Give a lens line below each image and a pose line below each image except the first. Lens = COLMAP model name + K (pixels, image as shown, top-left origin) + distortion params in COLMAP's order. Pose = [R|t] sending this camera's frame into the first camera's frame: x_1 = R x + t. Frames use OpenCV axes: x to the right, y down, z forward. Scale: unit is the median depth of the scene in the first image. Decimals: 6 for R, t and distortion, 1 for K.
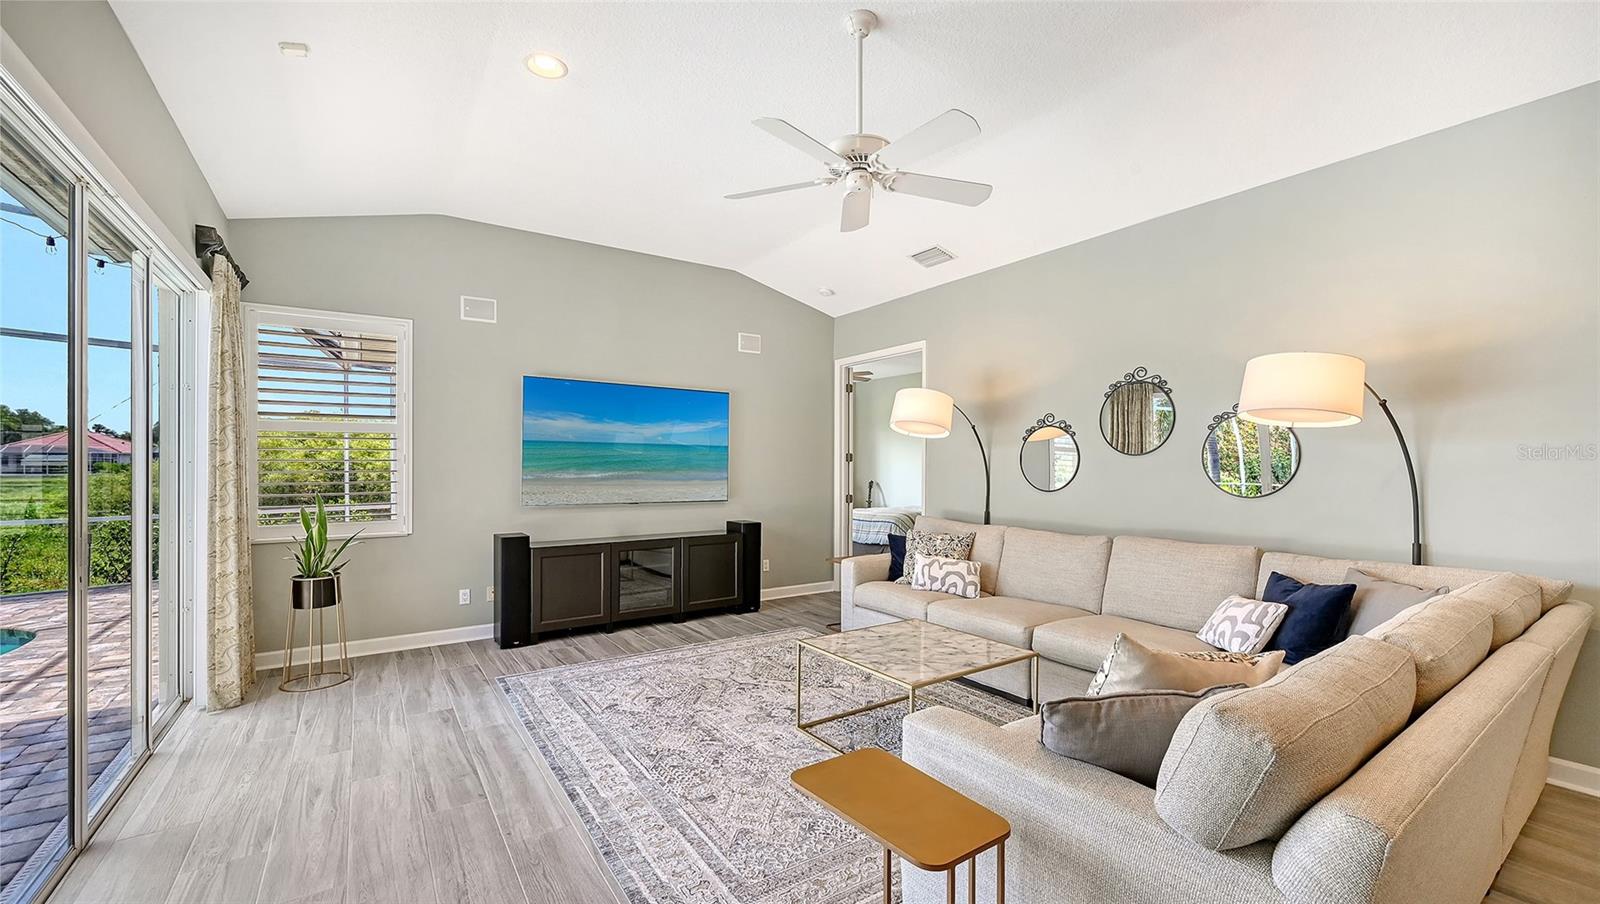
lens RADIAL K [[635.1, 0, 803.4], [0, 635.1, 455.9], [0, 0, 1]] dist [-0.001932, -0.000273]
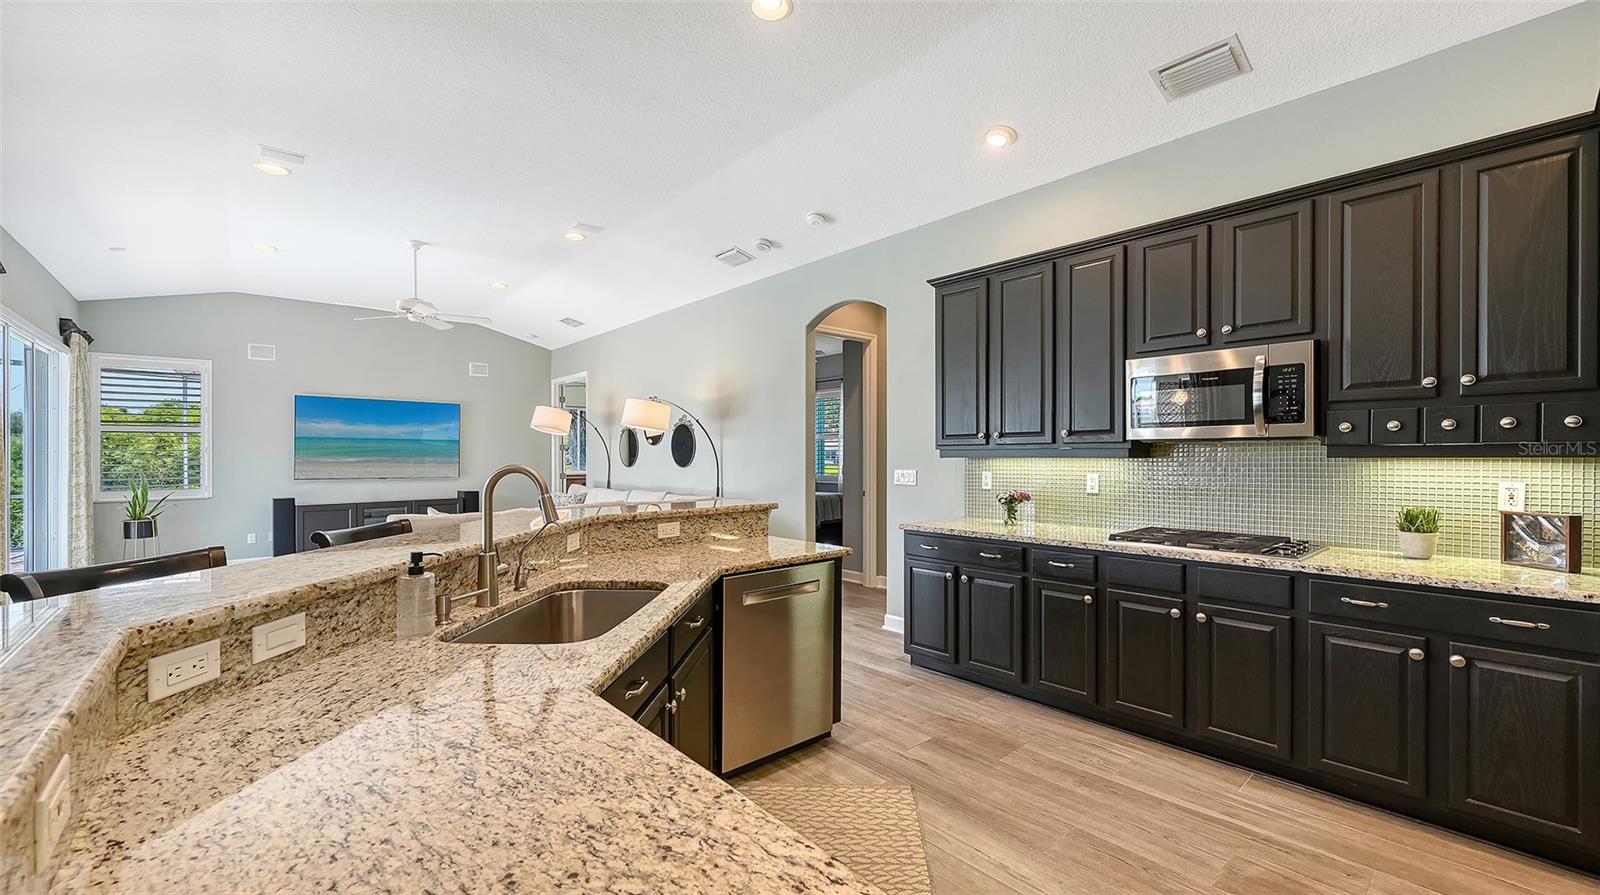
lens RADIAL K [[641.0, 0, 800.0], [0, 641.0, 447.5], [0, 0, 1]] dist [0.000647, 0.000093]
pose [[0.993213, -0.003560, 0.116259, 0.724875], [0.003339, 0.999992, 0.002095, 0.002124], [-0.116265, -0.001692, 0.993217, -0.835438]]
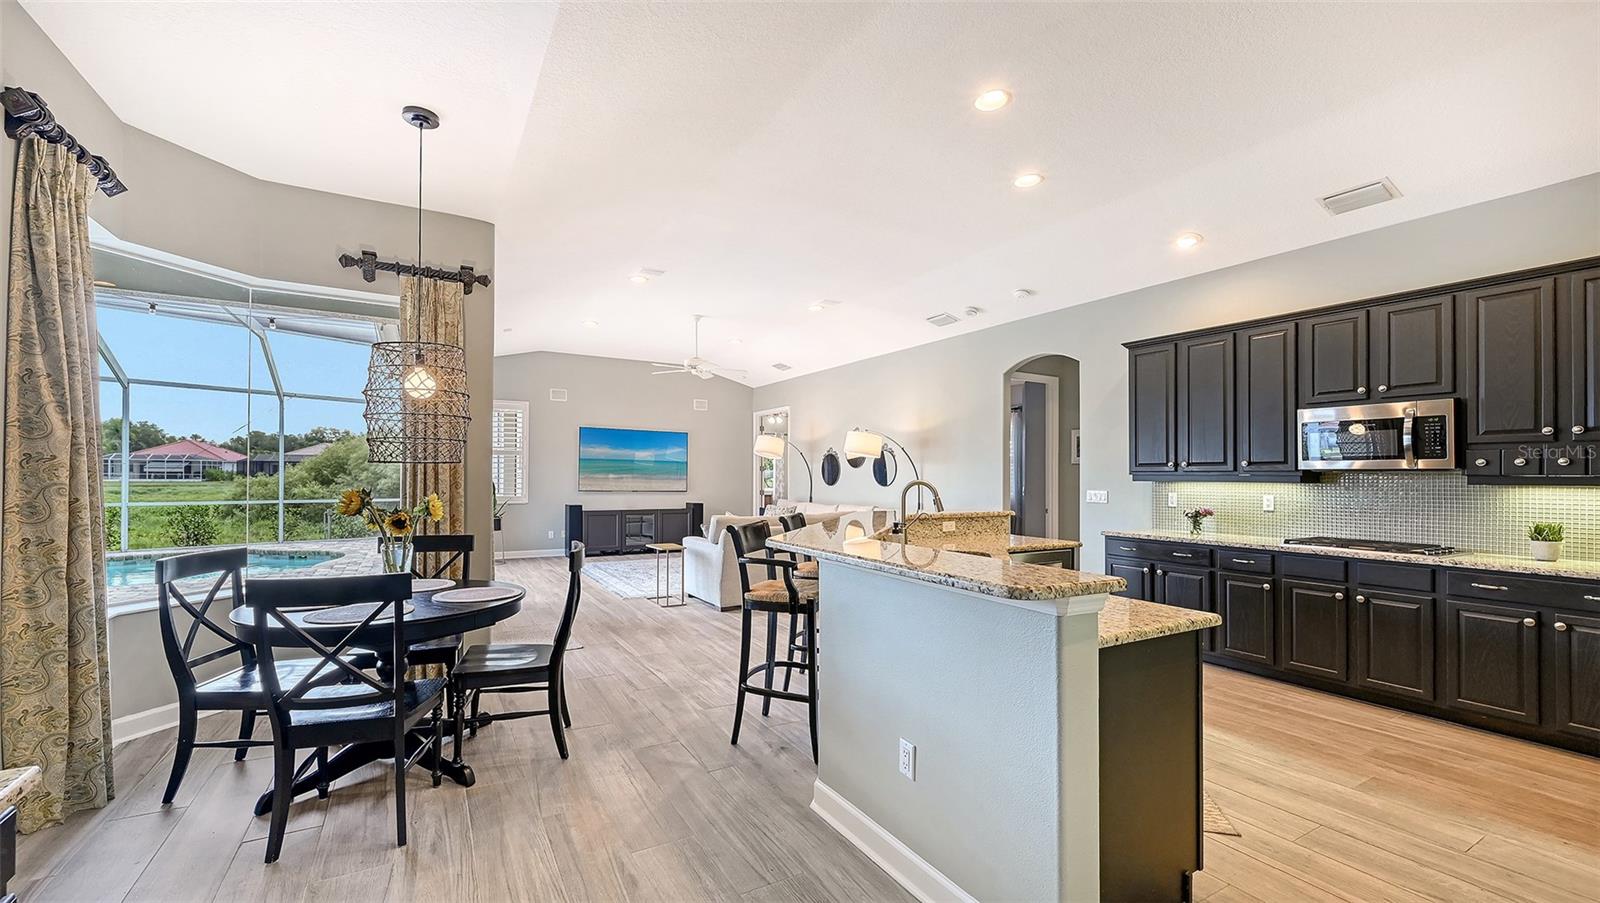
lens RADIAL K [[637.4, 0, 787.8], [0, 637.4, 455.1], [0, 0, 1]] dist [-0.000516, -0.000261]
pose [[0.995826, 0.005982, -0.091072, 0.497571], [-0.007868, 0.999762, -0.020358, 0.000359], [0.090929, 0.020990, 0.995636, -1.183890]]
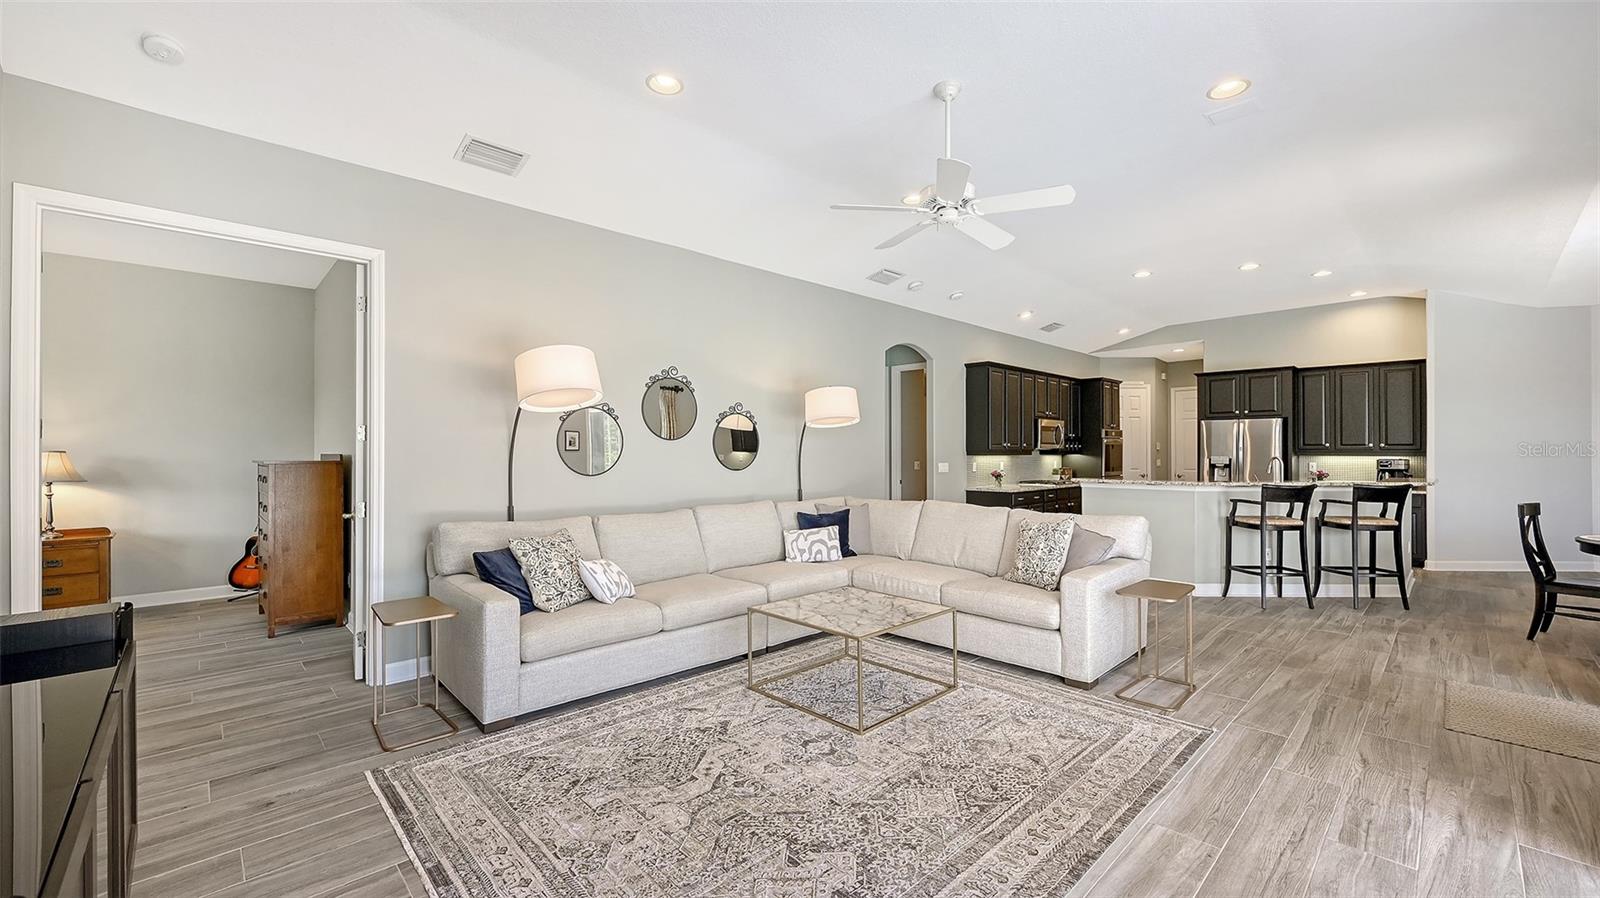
lens RADIAL K [[643.4, 0, 806.1], [0, 643.4, 446.4], [0, 0, 1]] dist [-0.000129, -0.000122]
pose [[-0.167807, 0.007608, 0.985791, -0.695500], [-0.013929, 0.999852, -0.010087, 0.018986], [-0.985721, -0.015424, -0.167676, 0.944205]]
